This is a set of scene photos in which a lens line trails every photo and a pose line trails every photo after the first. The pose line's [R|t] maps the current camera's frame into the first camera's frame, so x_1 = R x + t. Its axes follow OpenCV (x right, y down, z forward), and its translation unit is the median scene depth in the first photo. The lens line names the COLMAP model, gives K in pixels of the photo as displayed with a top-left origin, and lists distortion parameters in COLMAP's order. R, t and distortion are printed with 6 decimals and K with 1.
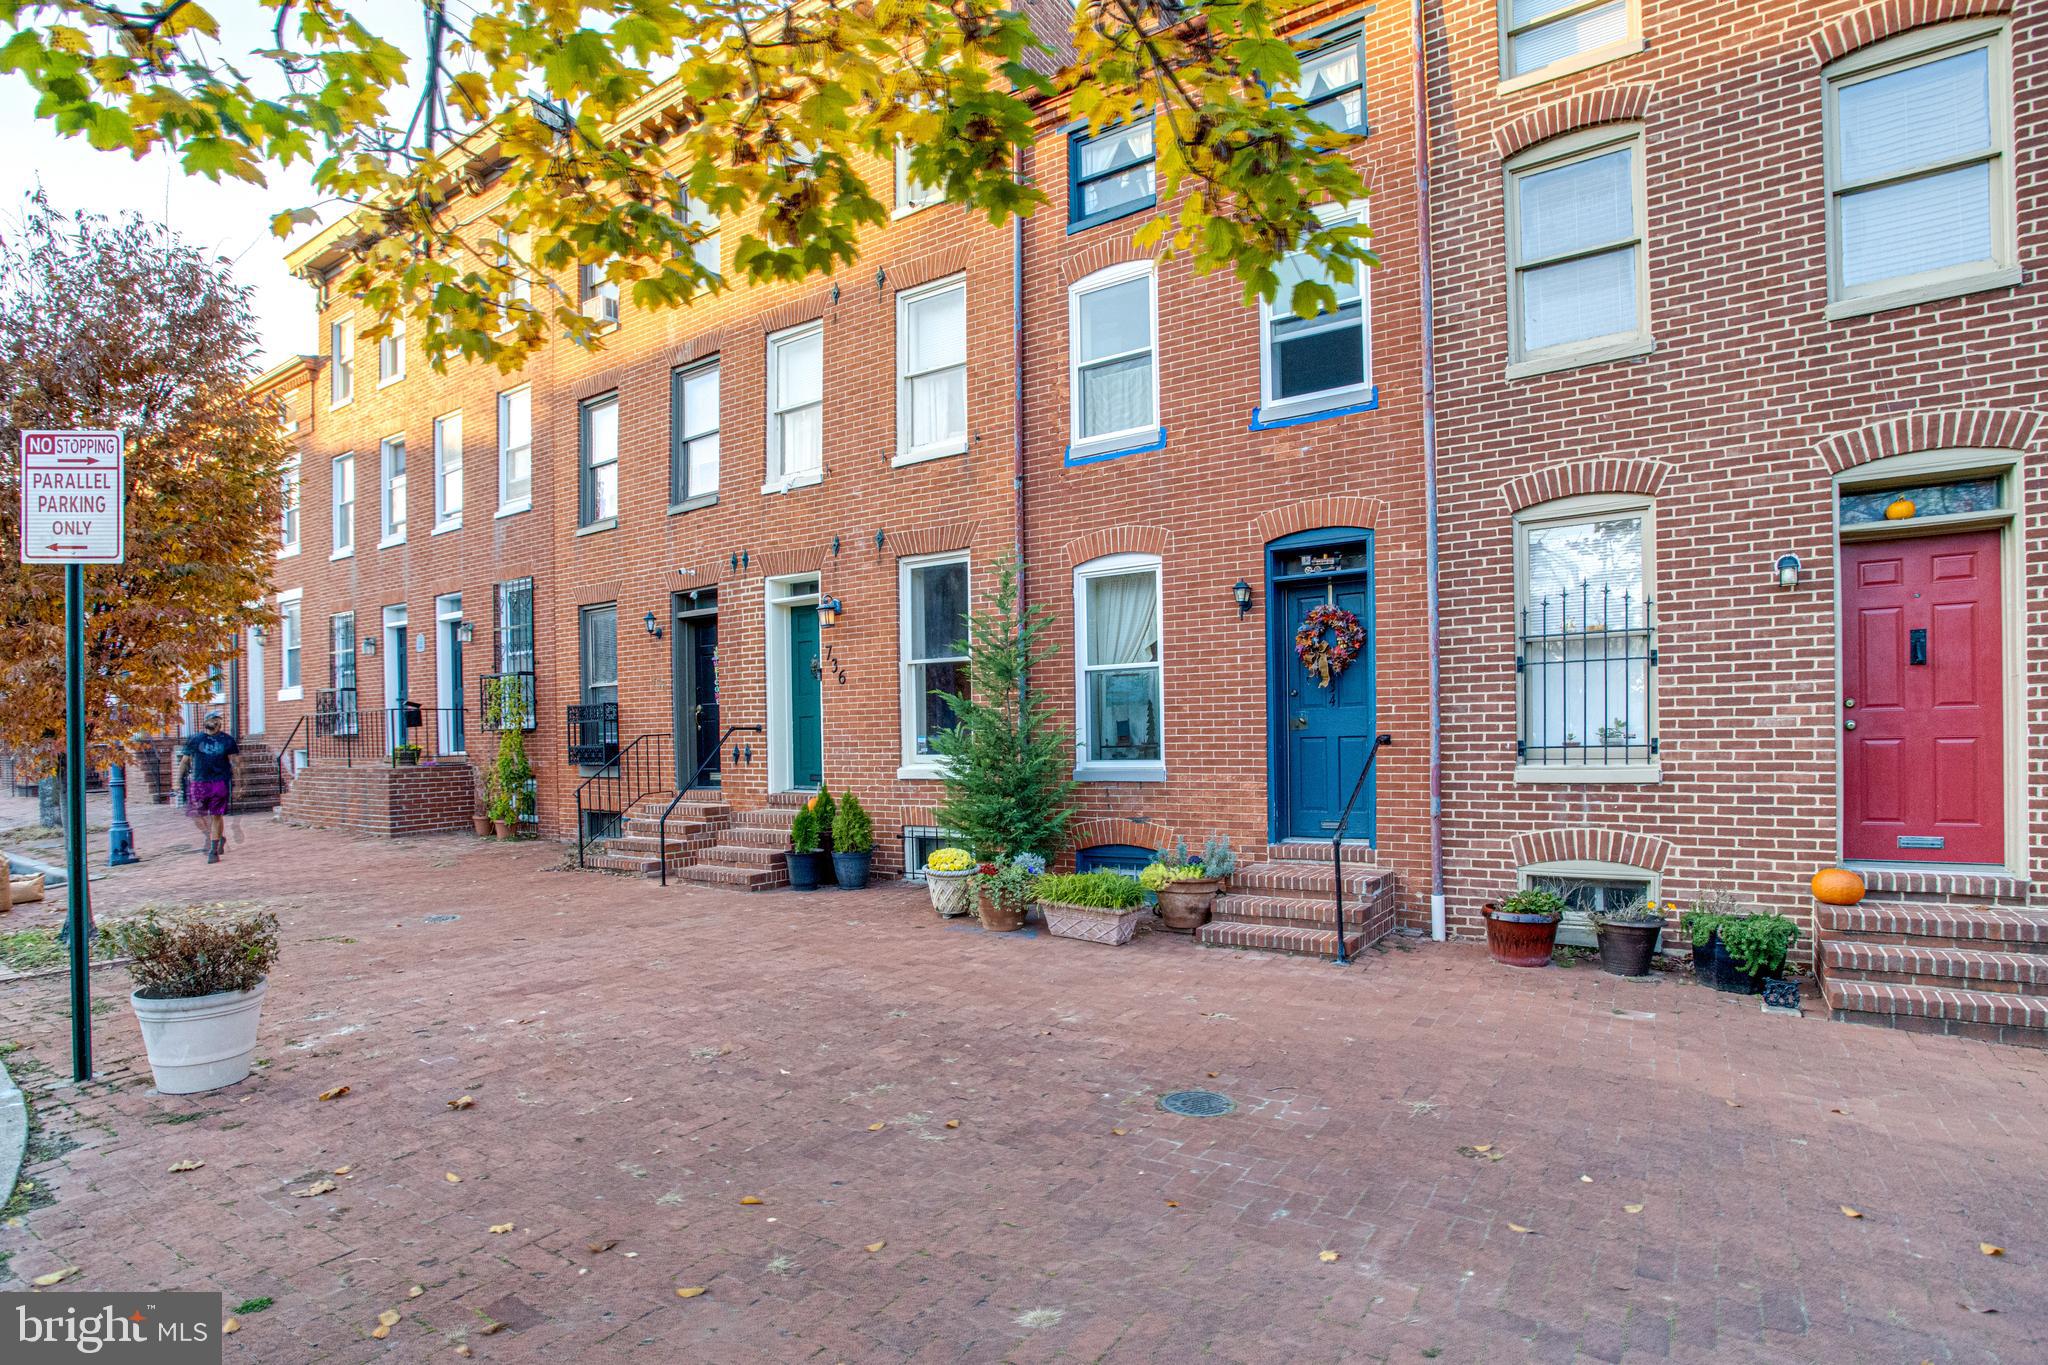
lens RADIAL K [[1073.4, 0, 1027.3], [0, 1073.4, 766.7], [0, 0, 1]] dist [-0.056150, 0.020187]
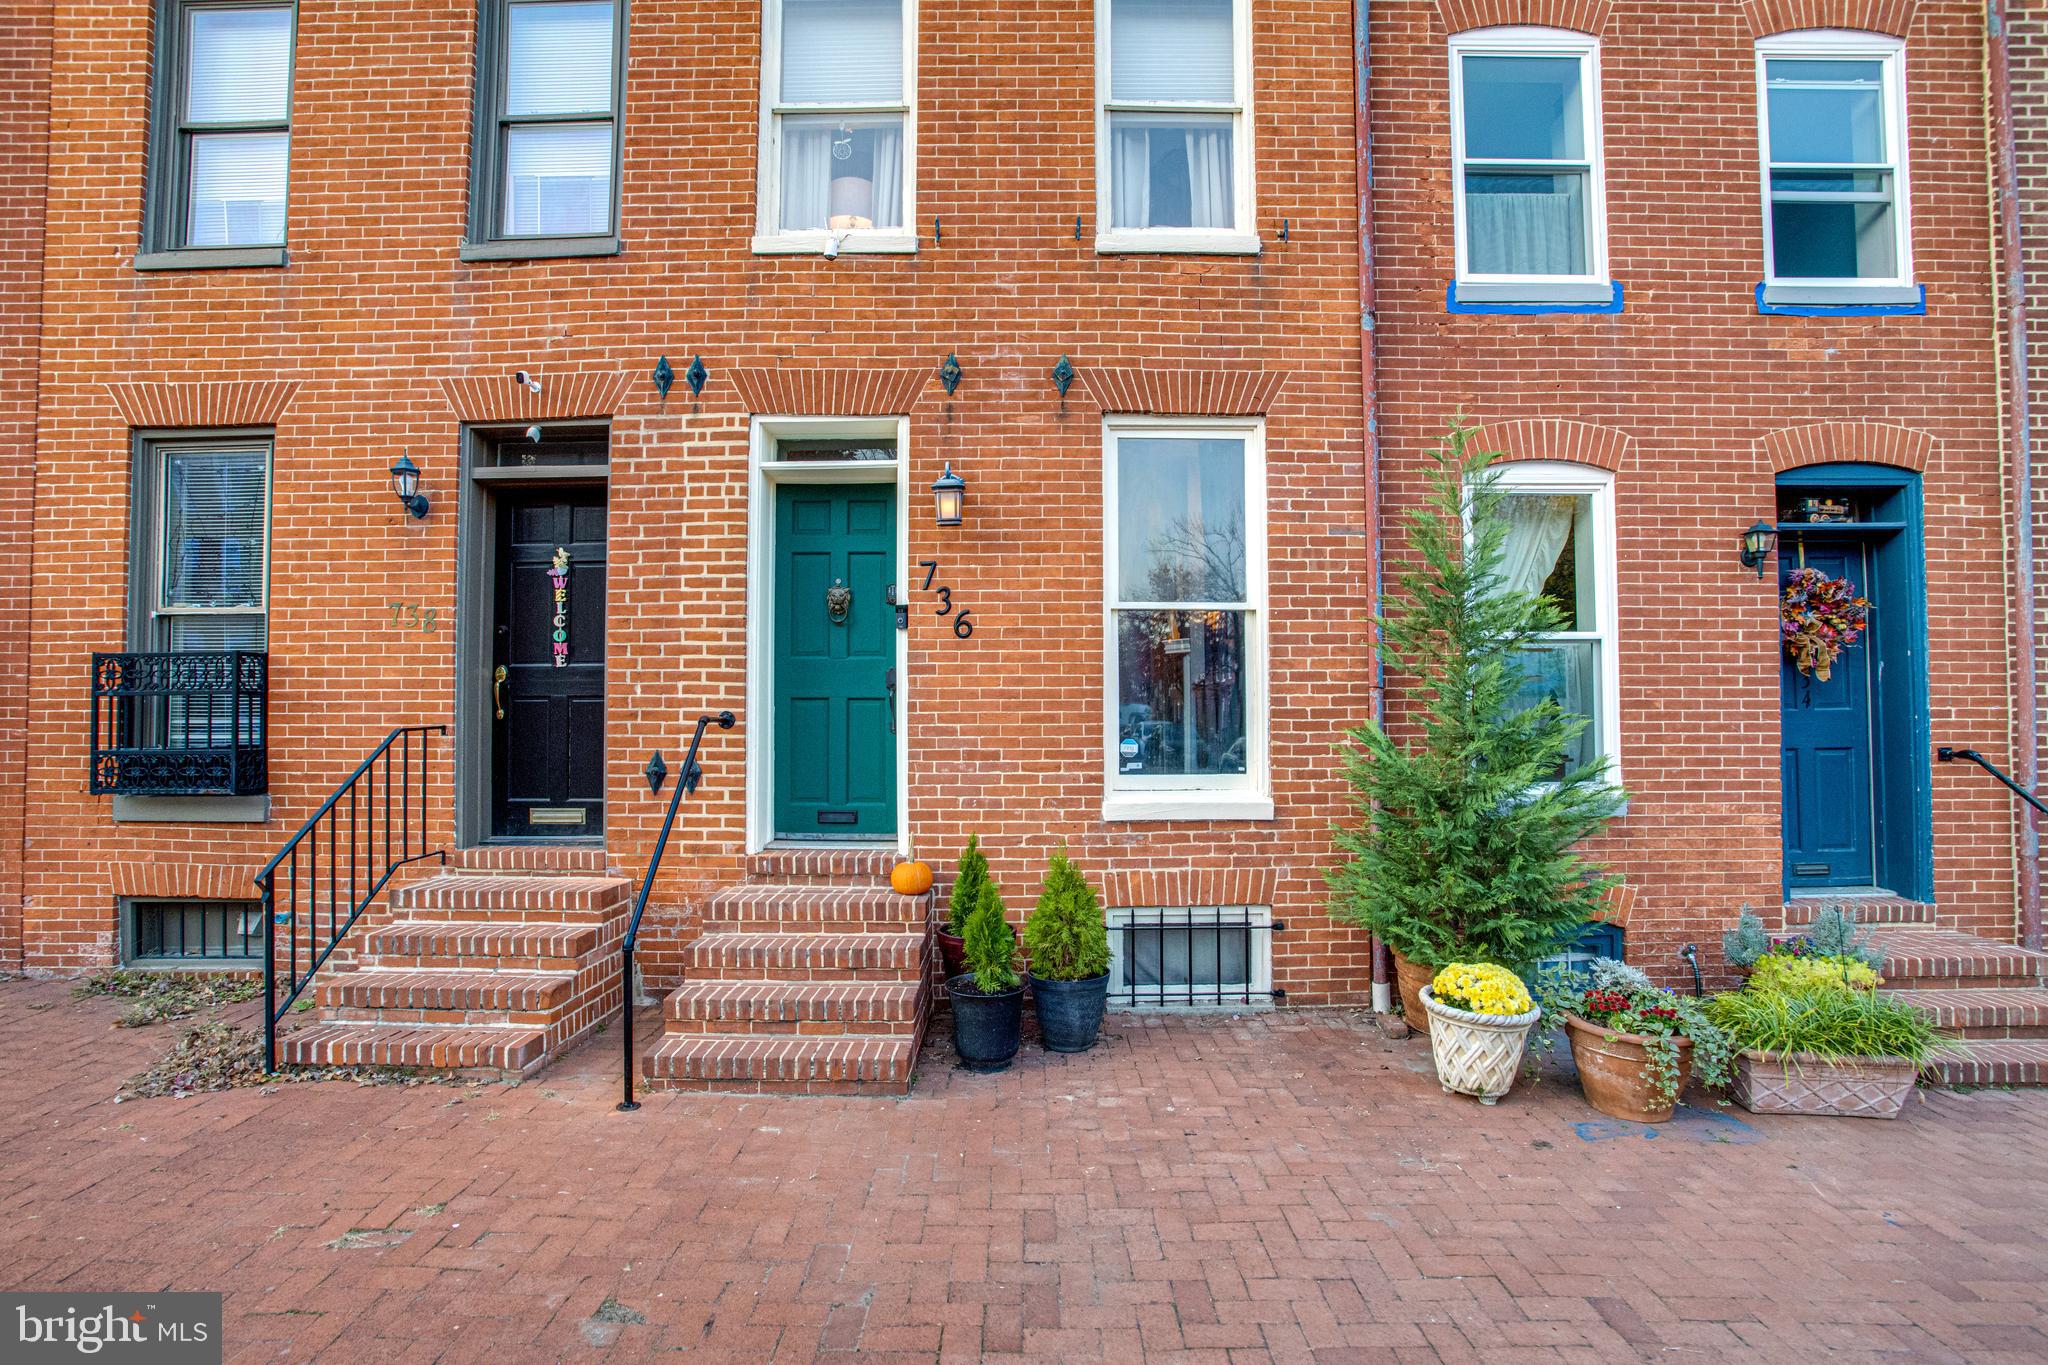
lens RADIAL K [[1016.7, 0, 994.1], [0, 1016.7, 685.6], [0, 0, 1]] dist [-0.074824, 0.035662]
pose [[0.828288, 0.026939, 0.559655, -0.475232], [0.003571, 0.998569, -0.053351, -0.030800], [-0.560291, 0.046189, 0.827007, 0.640812]]
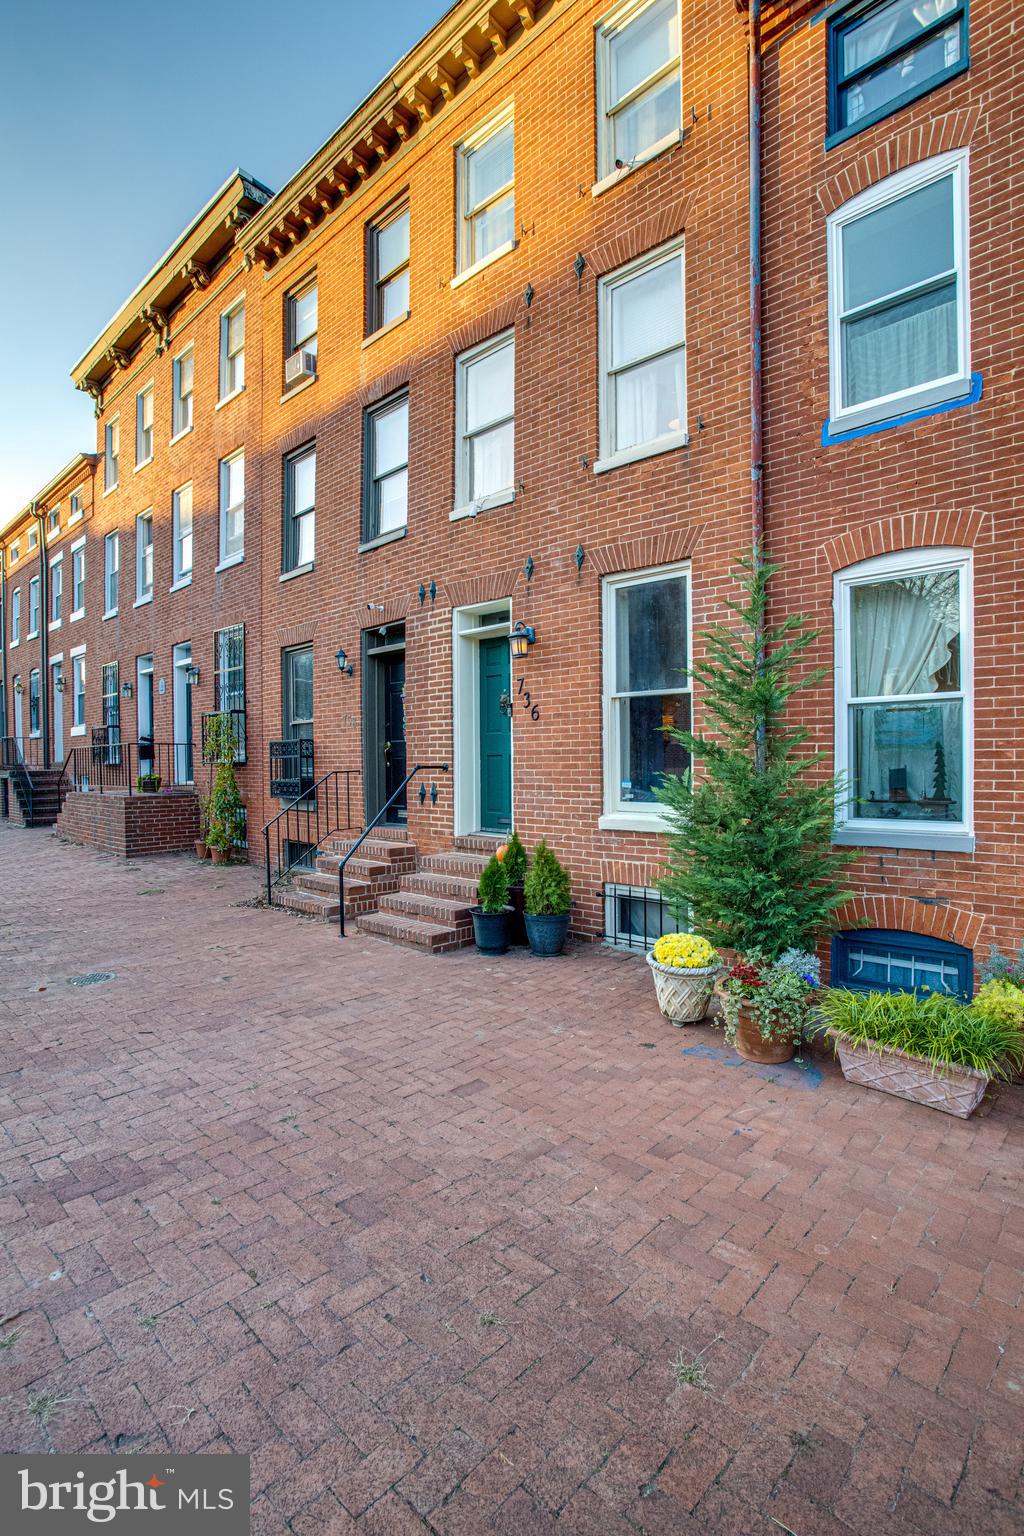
lens RADIAL K [[779.5, 0, 498.5], [0, 779.5, 782.9], [0, 0, 1]] dist [-0.078940, 0.041040]
pose [[0.982865, 0.009671, -0.184072, -0.088691], [-0.008697, 0.999944, 0.006096, -0.031002], [0.184120, -0.004391, 0.982894, 0.379148]]
